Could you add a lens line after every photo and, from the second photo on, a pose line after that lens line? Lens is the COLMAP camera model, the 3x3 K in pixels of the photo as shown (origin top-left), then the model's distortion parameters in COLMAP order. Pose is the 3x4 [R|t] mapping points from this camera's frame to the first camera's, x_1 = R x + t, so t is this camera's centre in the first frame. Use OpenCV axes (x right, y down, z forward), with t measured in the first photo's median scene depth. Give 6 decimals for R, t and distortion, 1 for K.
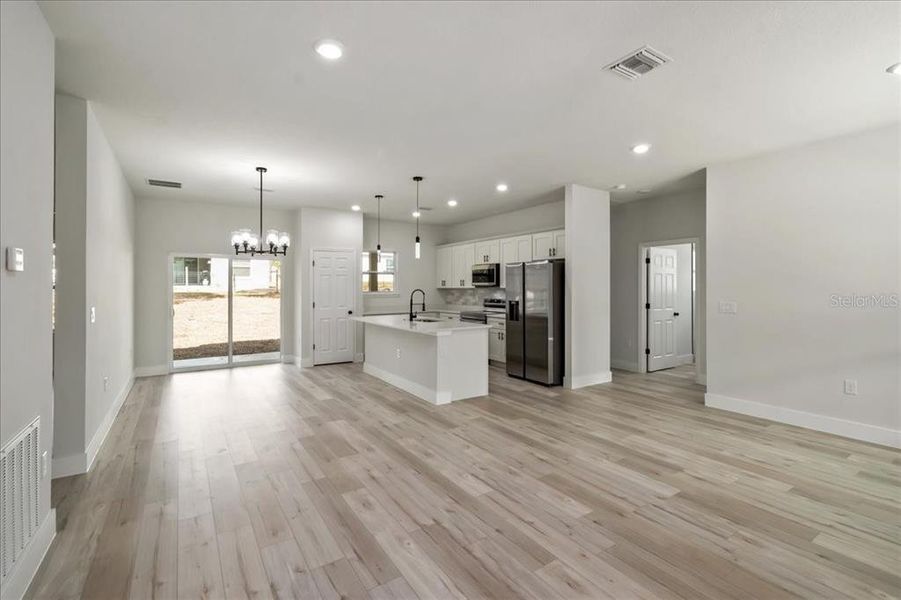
lens RADIAL K [[407.4, 0, 447.5], [0, 407.4, 289.1], [0, 0, 1]] dist [0.014152, 0.000251]
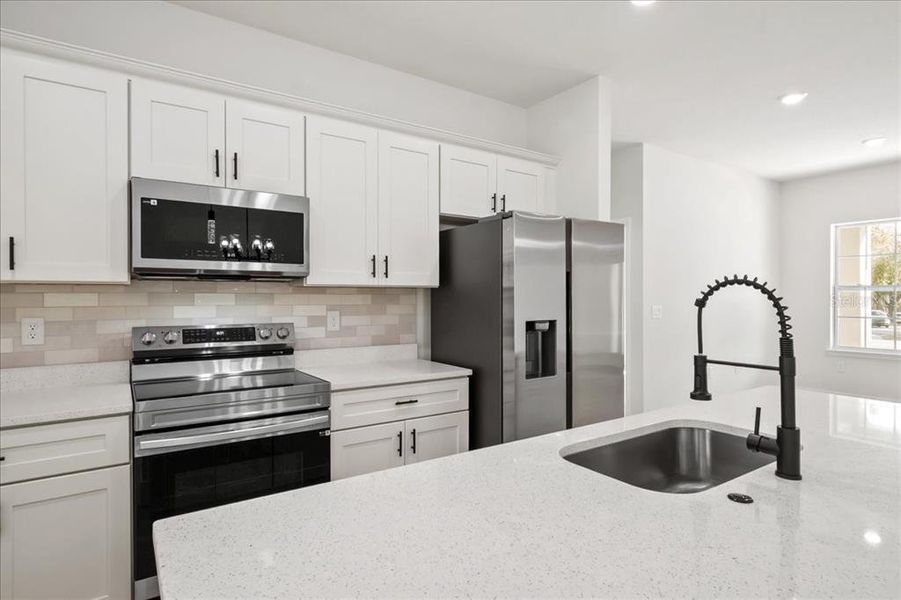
lens RADIAL K [[483.1, 0, 455.2], [0, 483.1, 299.3], [0, 0, 1]] dist [0.002080, -0.002012]
pose [[-0.033221, -0.002188, 0.999446, -0.211060], [0.006091, 0.999979, 0.002391, 0.007228], [-0.999429, 0.006167, -0.033207, 0.894767]]
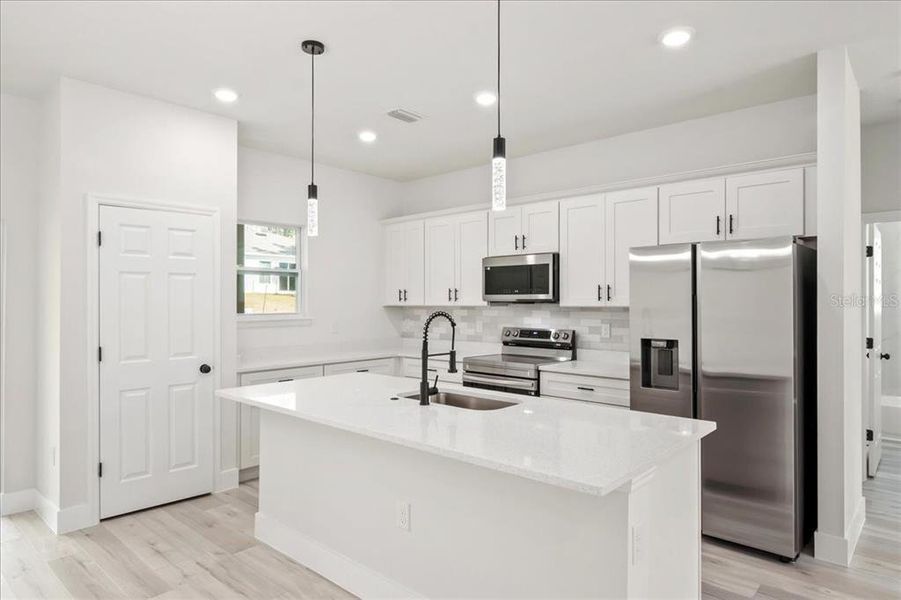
lens RADIAL K [[537.7, 0, 449.2], [0, 537.7, 300.9], [0, 0, 1]] dist [0.002229, -0.006005]
pose [[0.965420, 0.002015, 0.260692, -0.147375], [-0.000264, 0.999977, -0.006751, -0.004553], [-0.260699, 0.006449, 0.965399, 0.441611]]
